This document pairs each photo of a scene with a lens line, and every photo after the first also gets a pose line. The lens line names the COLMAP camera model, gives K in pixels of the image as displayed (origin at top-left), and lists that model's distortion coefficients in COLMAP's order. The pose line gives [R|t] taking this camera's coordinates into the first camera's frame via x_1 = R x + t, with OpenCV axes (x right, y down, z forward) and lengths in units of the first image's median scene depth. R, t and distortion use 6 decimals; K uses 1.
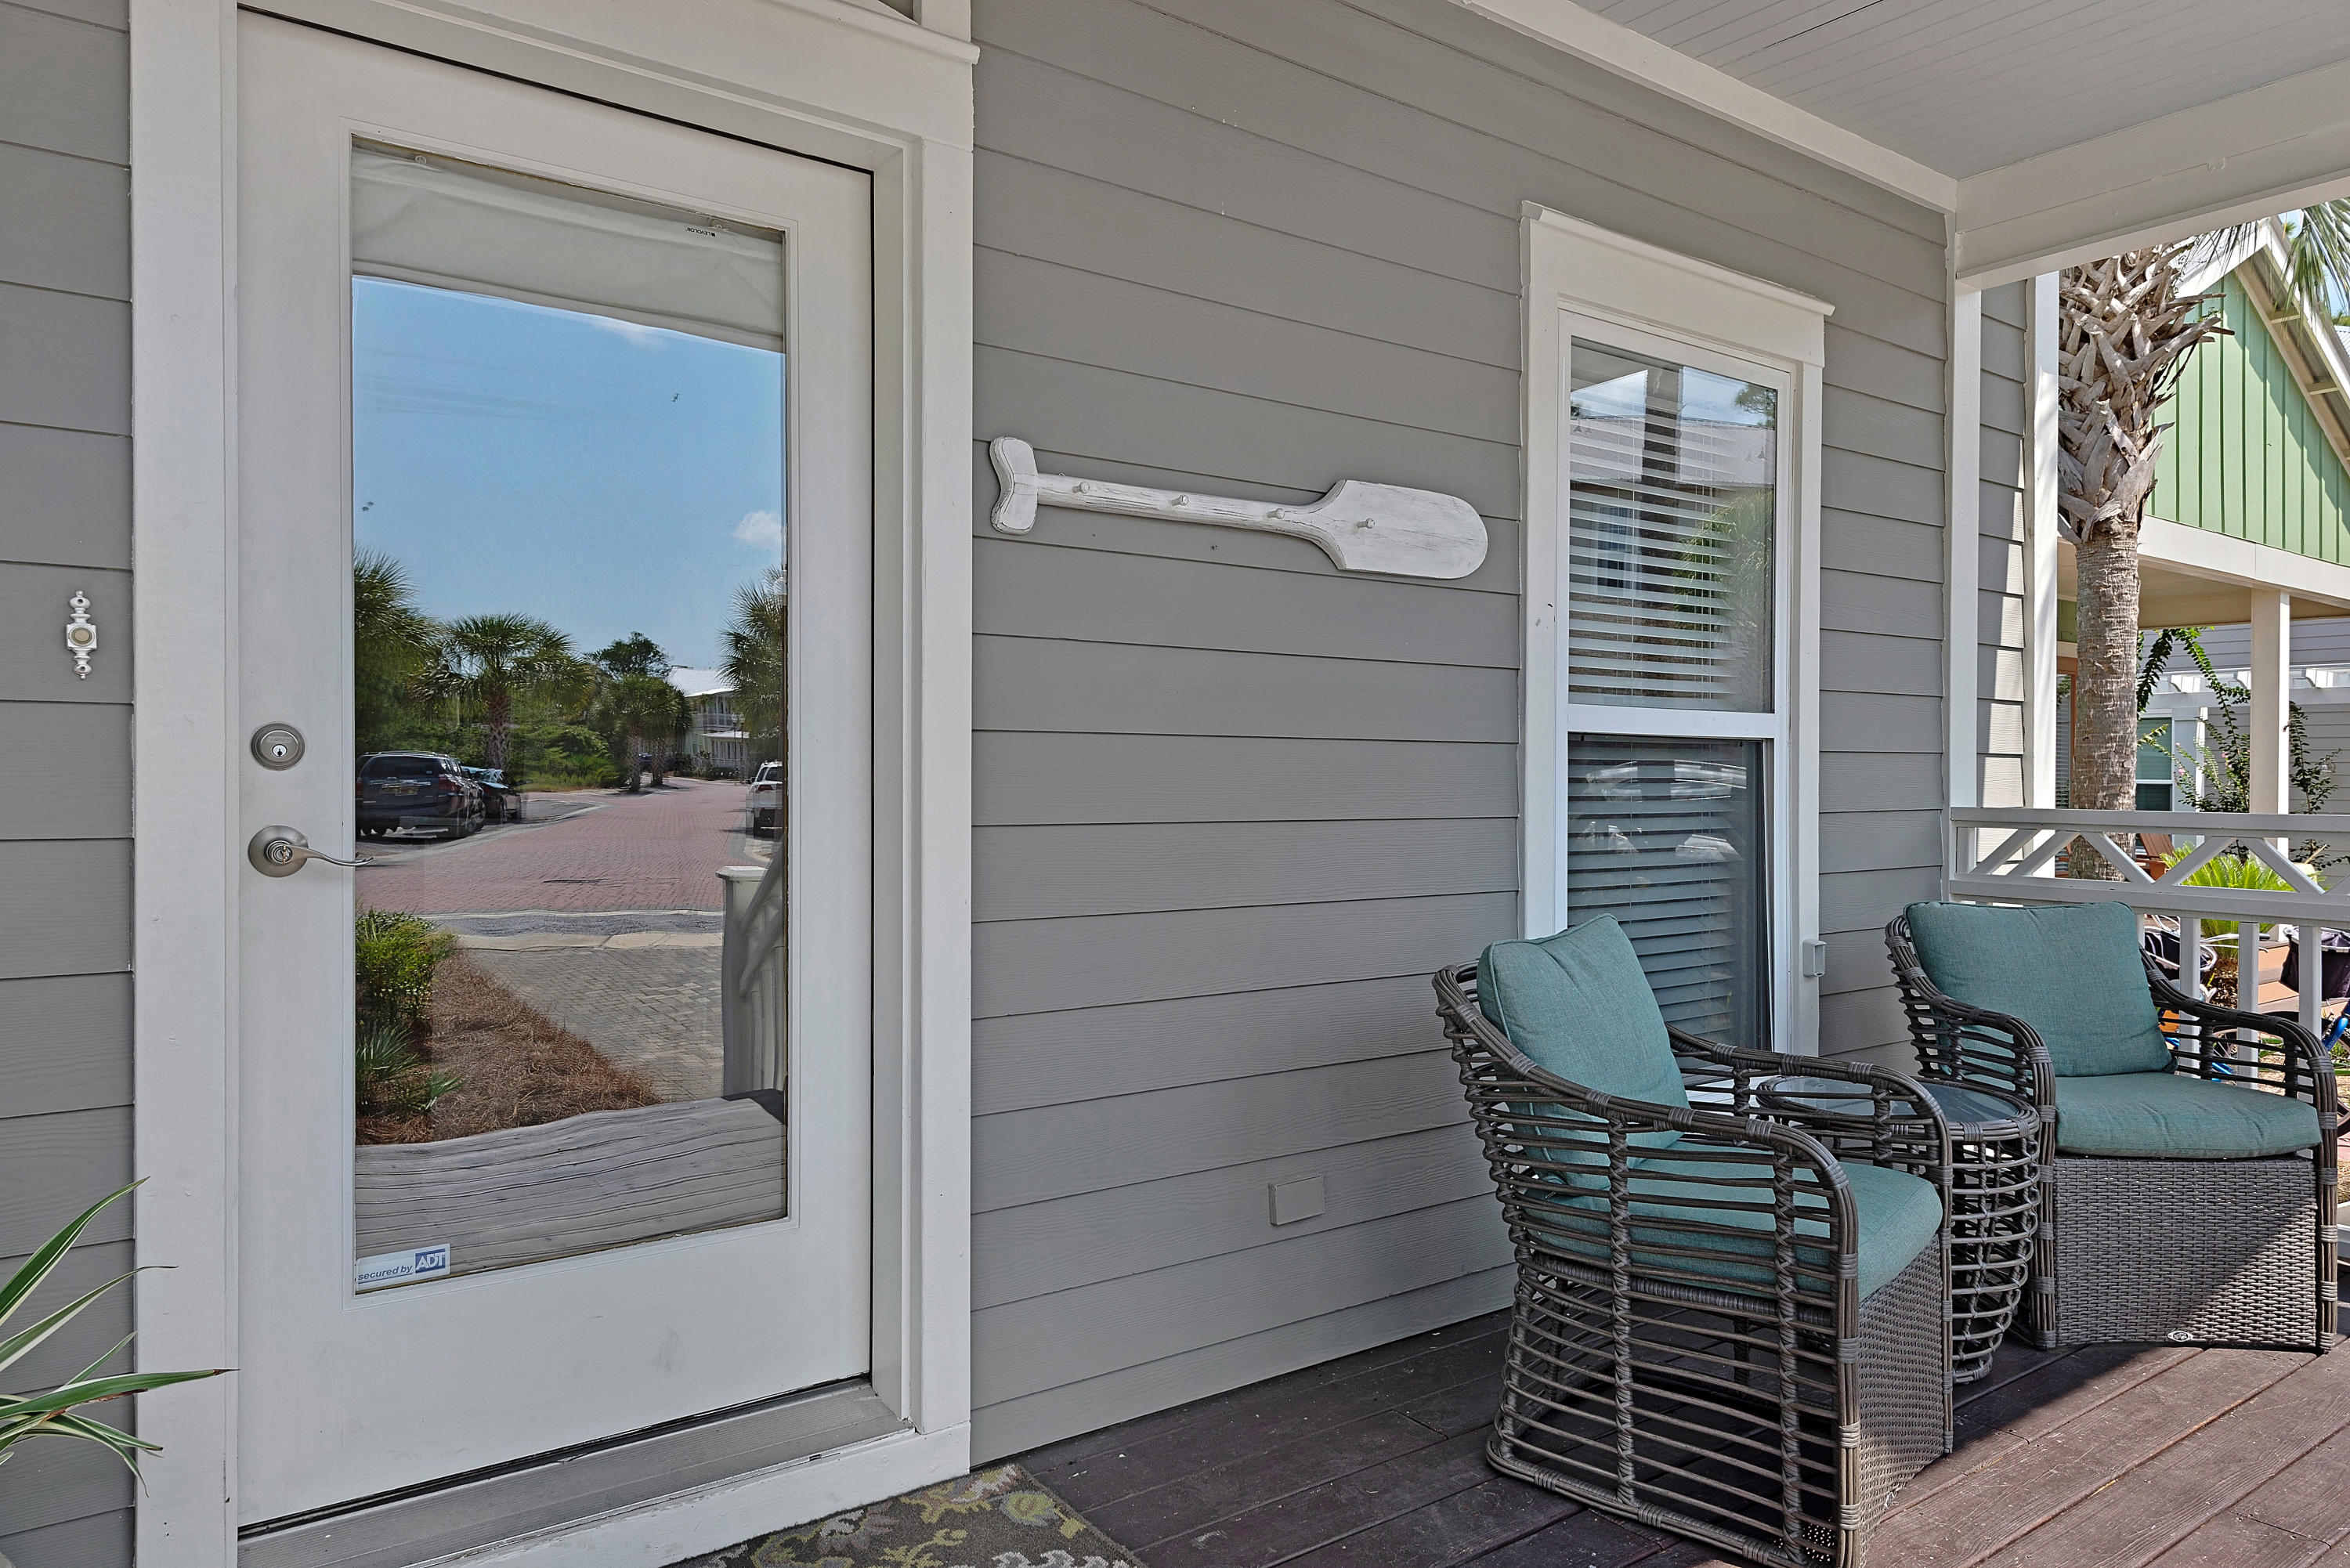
lens RADIAL K [[1504.4, 0, 1177.9], [0, 1504.4, 787.1], [0, 0, 1]] dist [0.028241, -0.016946]
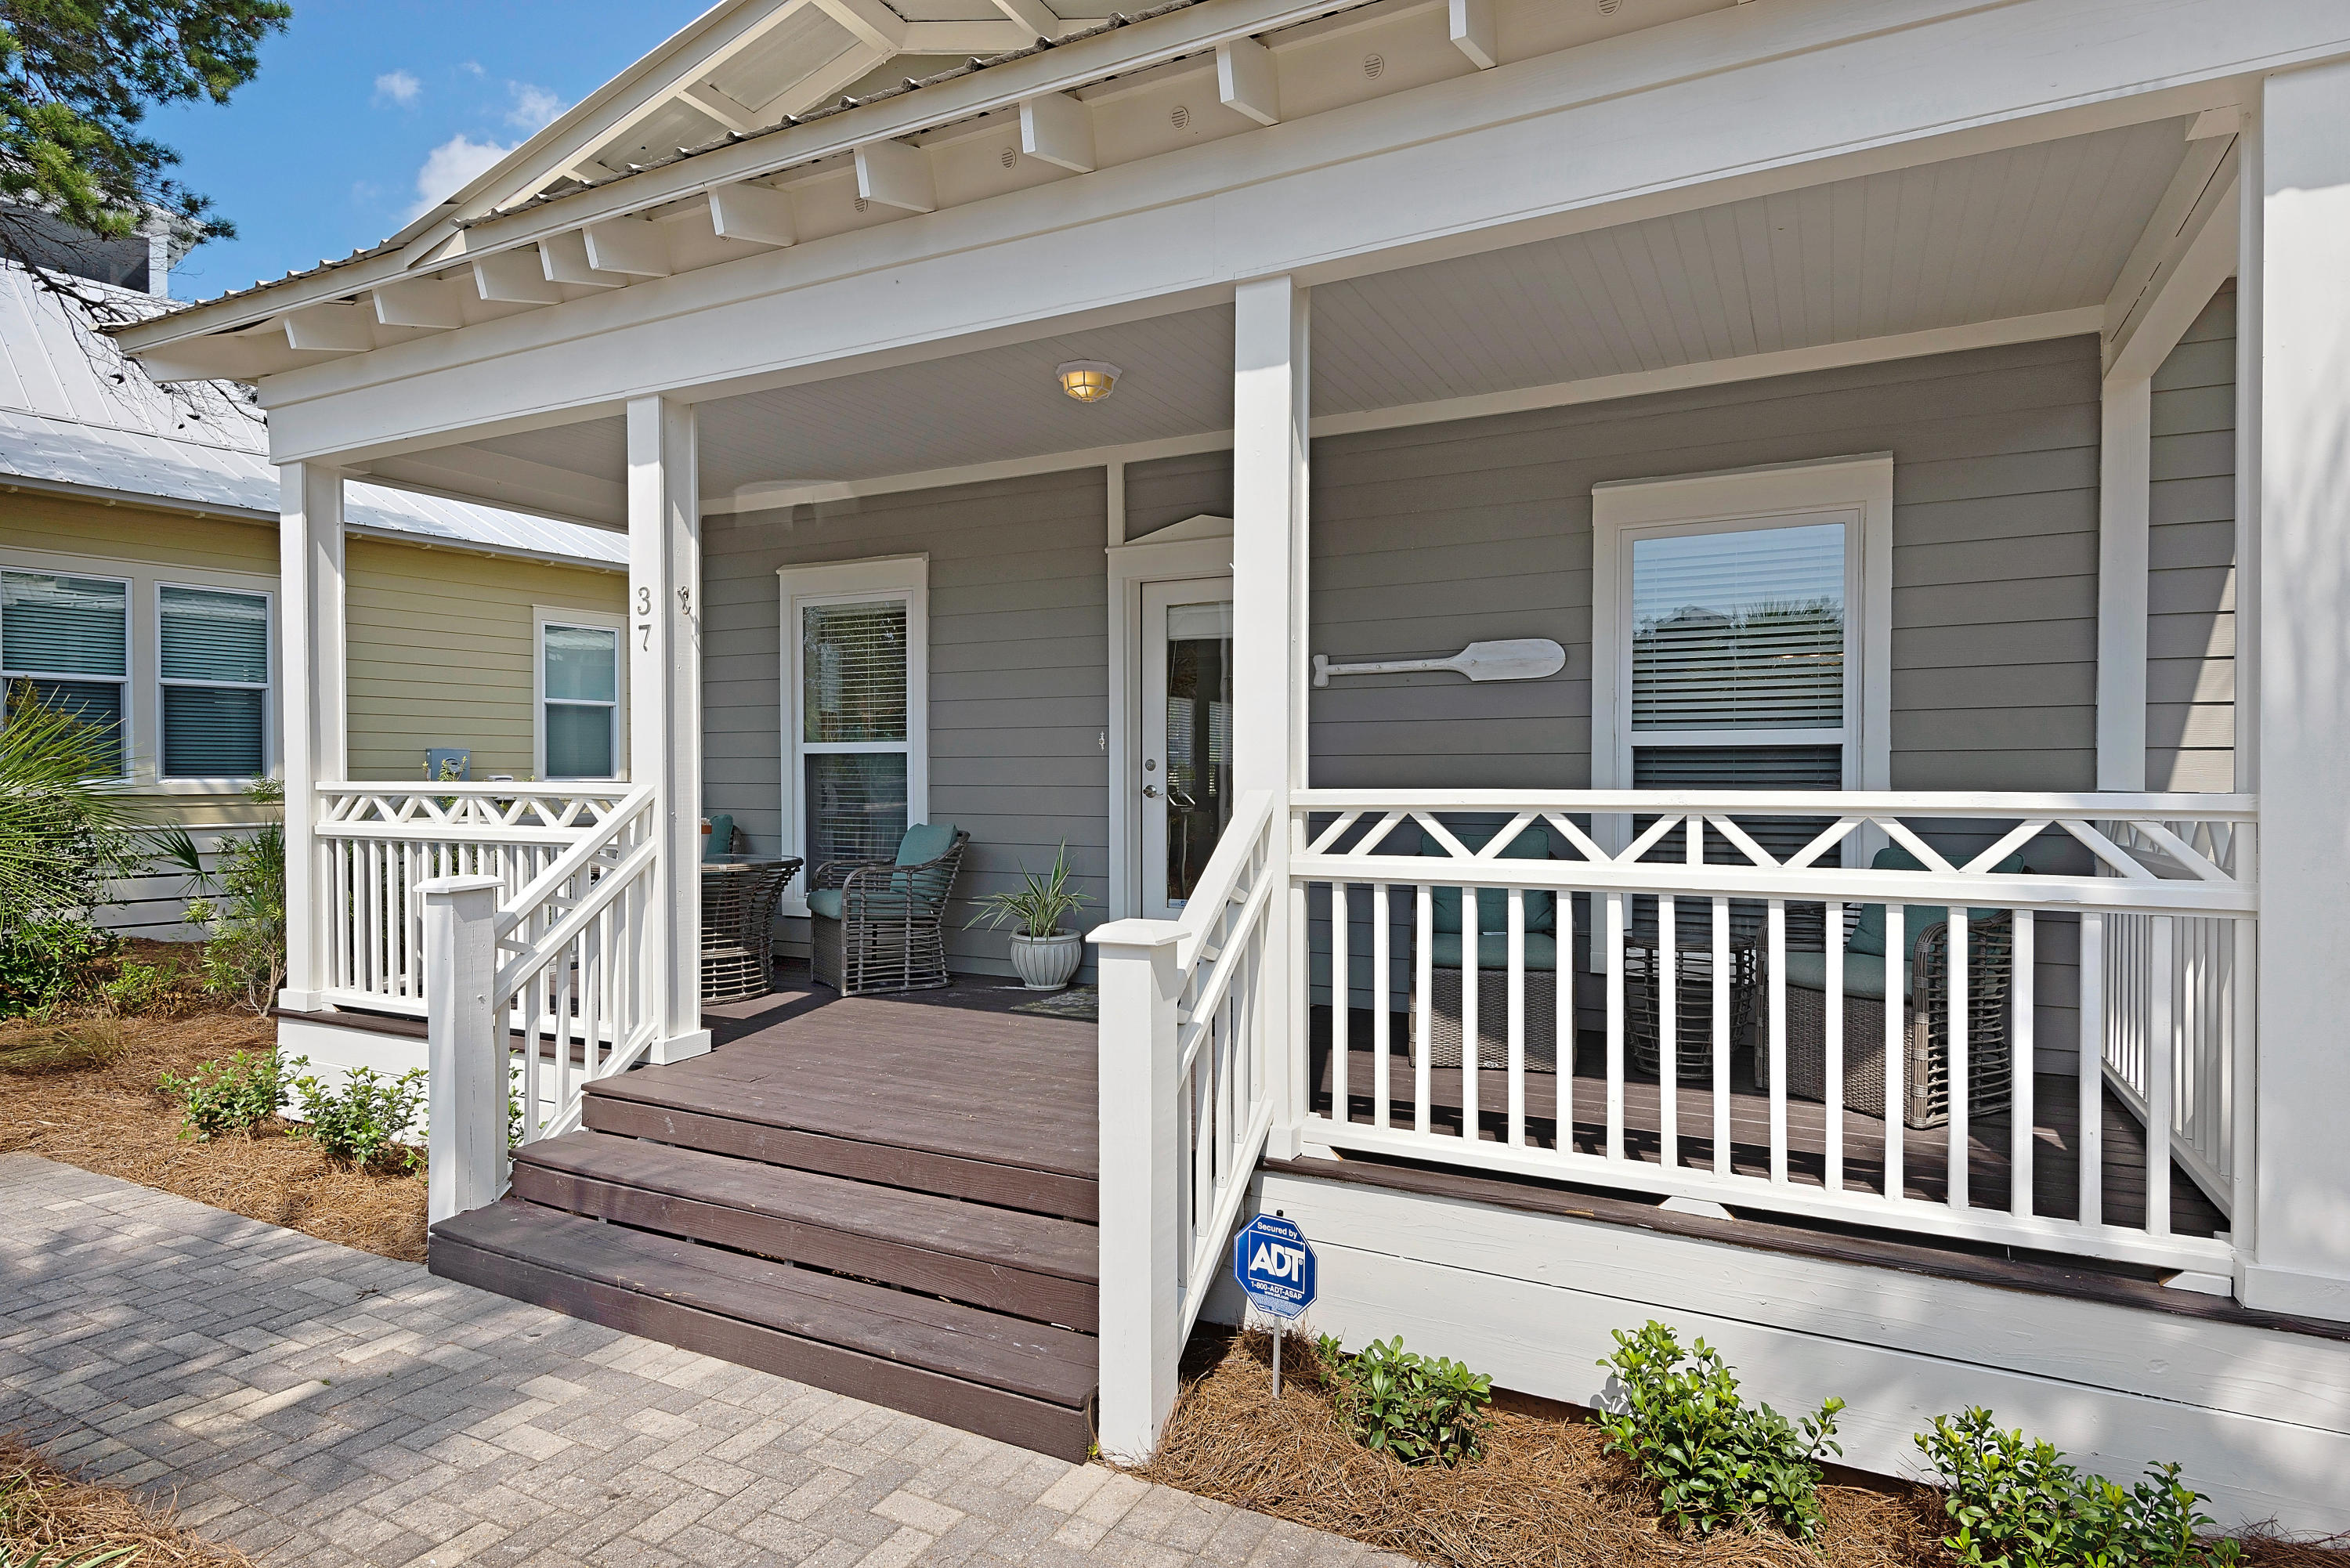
lens RADIAL K [[1259.5, 0, 1181.0], [0, 1259.5, 772.0], [0, 0, 1]] dist [0.010053, -0.004789]
pose [[0.439650, -0.005177, -0.898154, 1.682013], [-0.000216, 0.999983, -0.005869, 0.006068], [0.898169, 0.002774, 0.439642, -0.257544]]
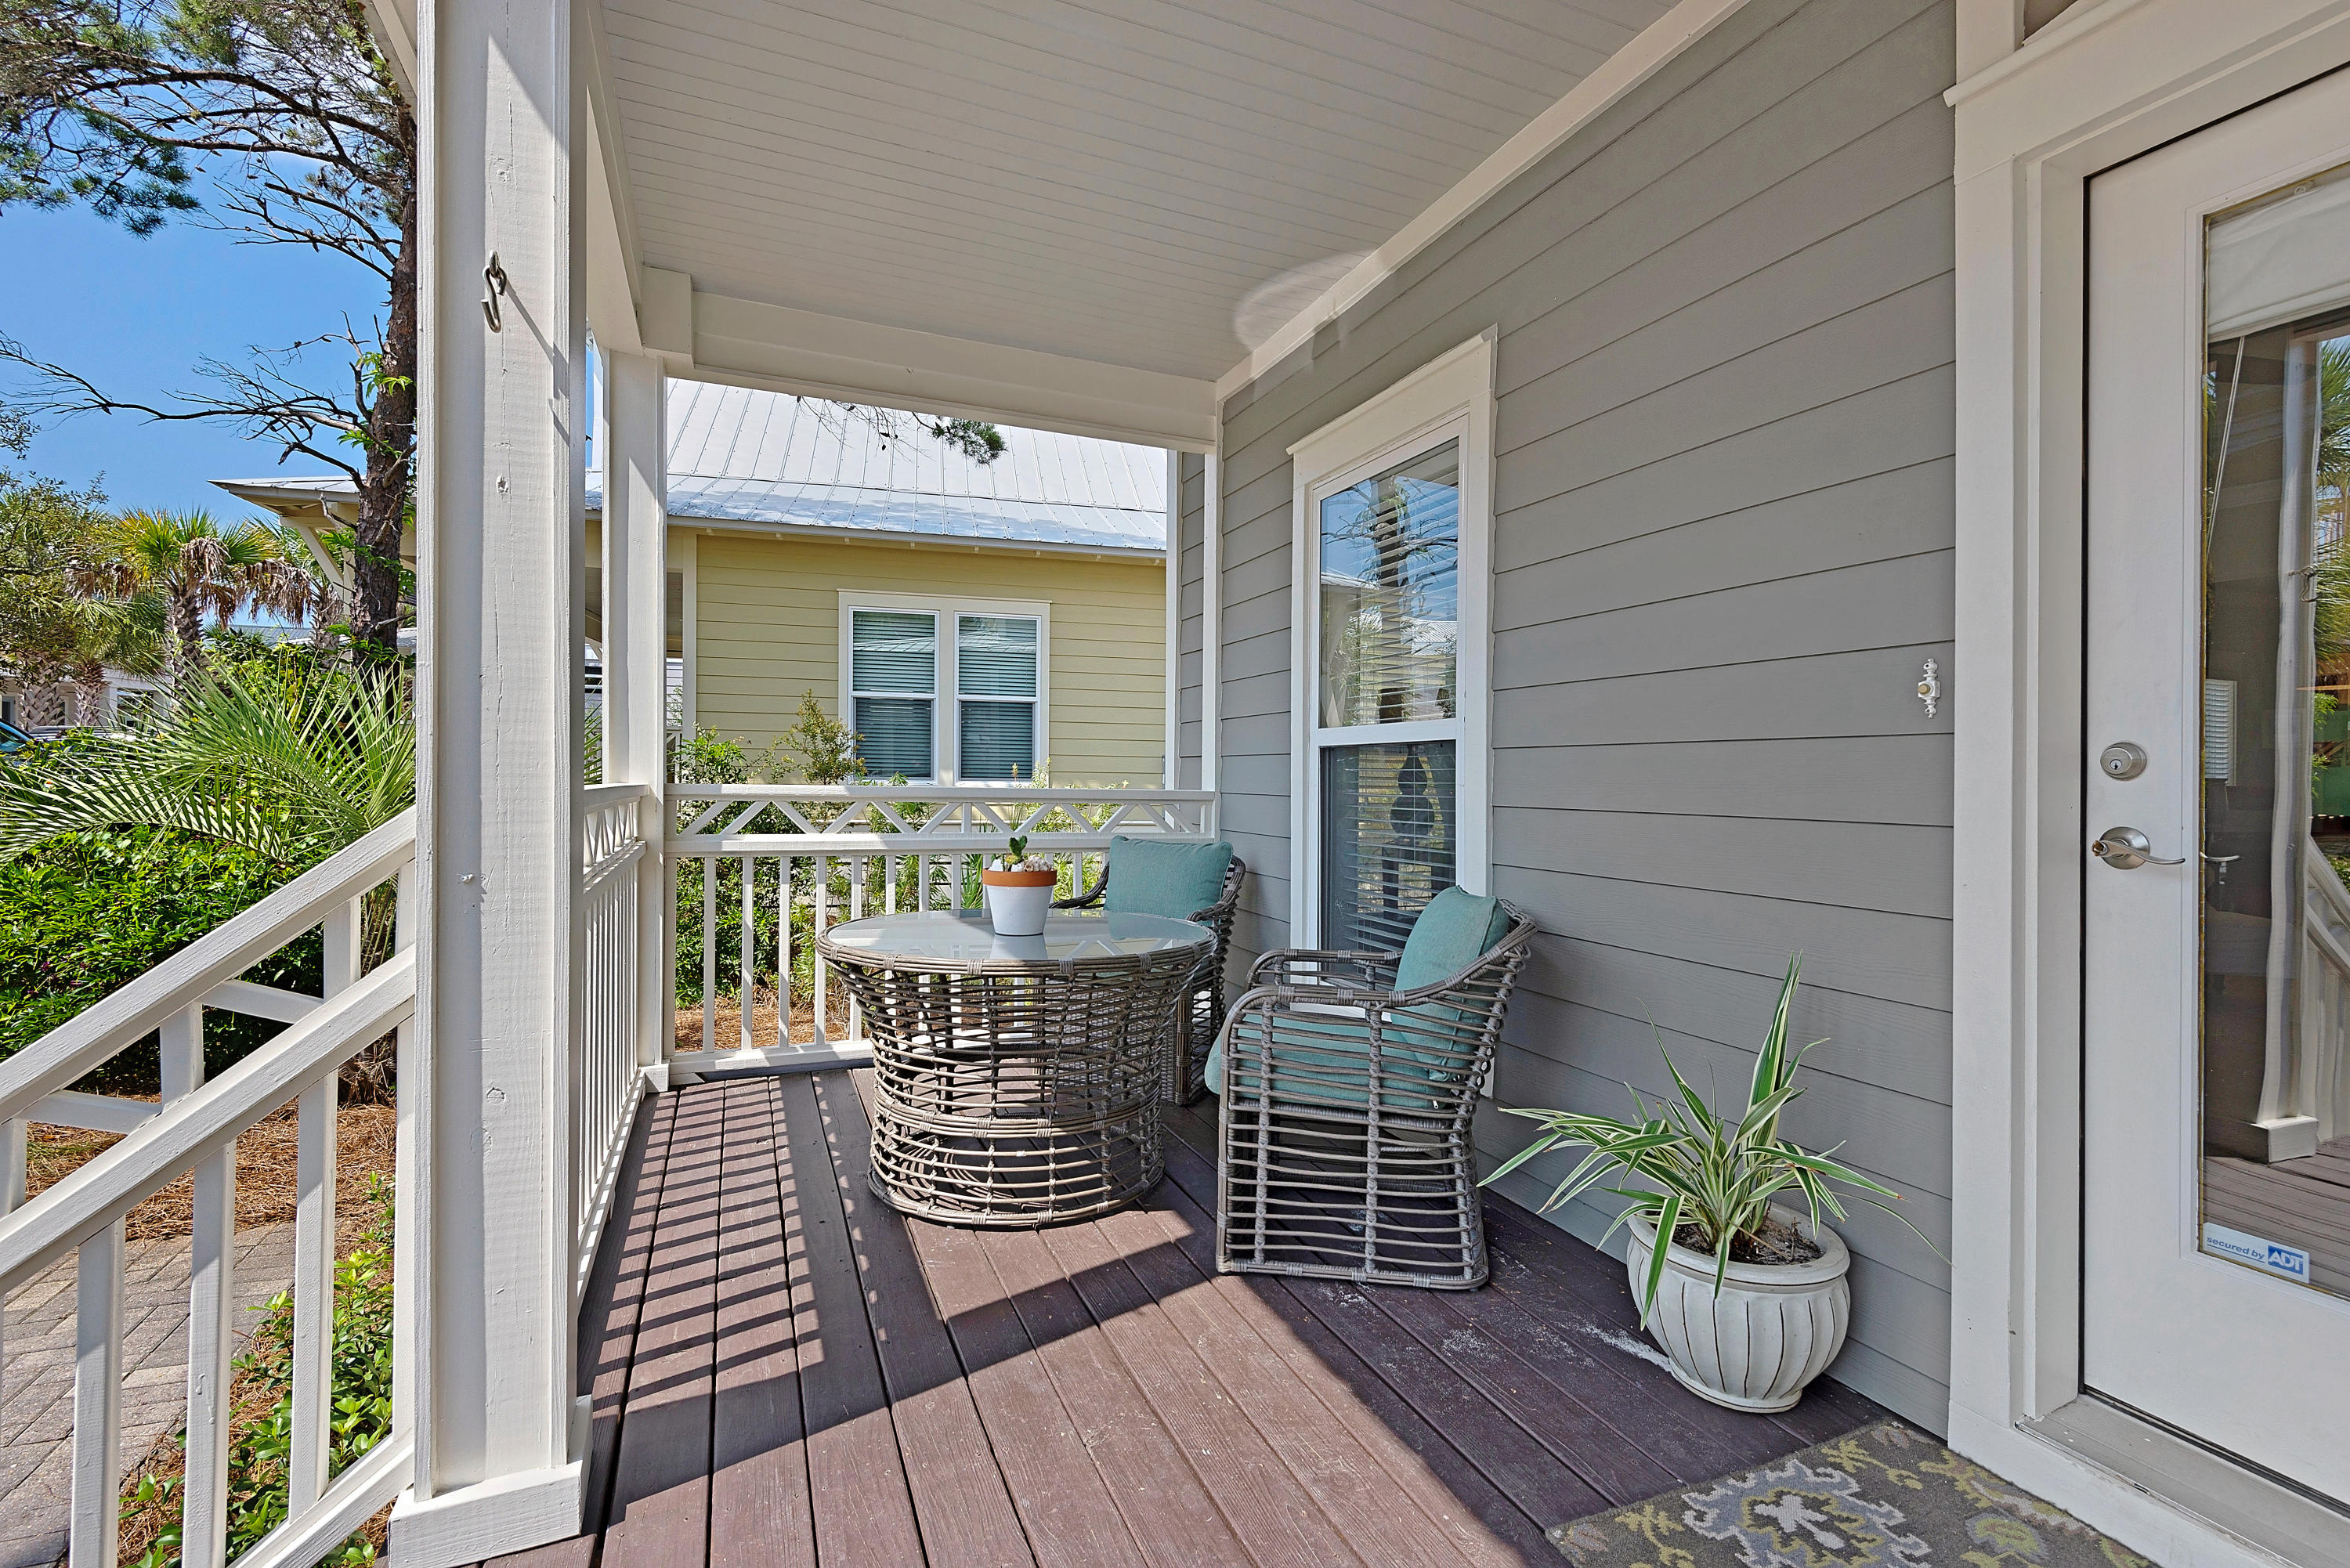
lens RADIAL K [[1067.2, 0, 1174.9], [0, 1067.2, 778.2], [0, 0, 1]] dist [0.003126, 0.000015]
pose [[-0.236914, -0.009160, -0.971488, 0.268194], [-0.016839, 0.999844, -0.005321, 0.001186], [0.971385, 0.015098, -0.237031, 0.343605]]
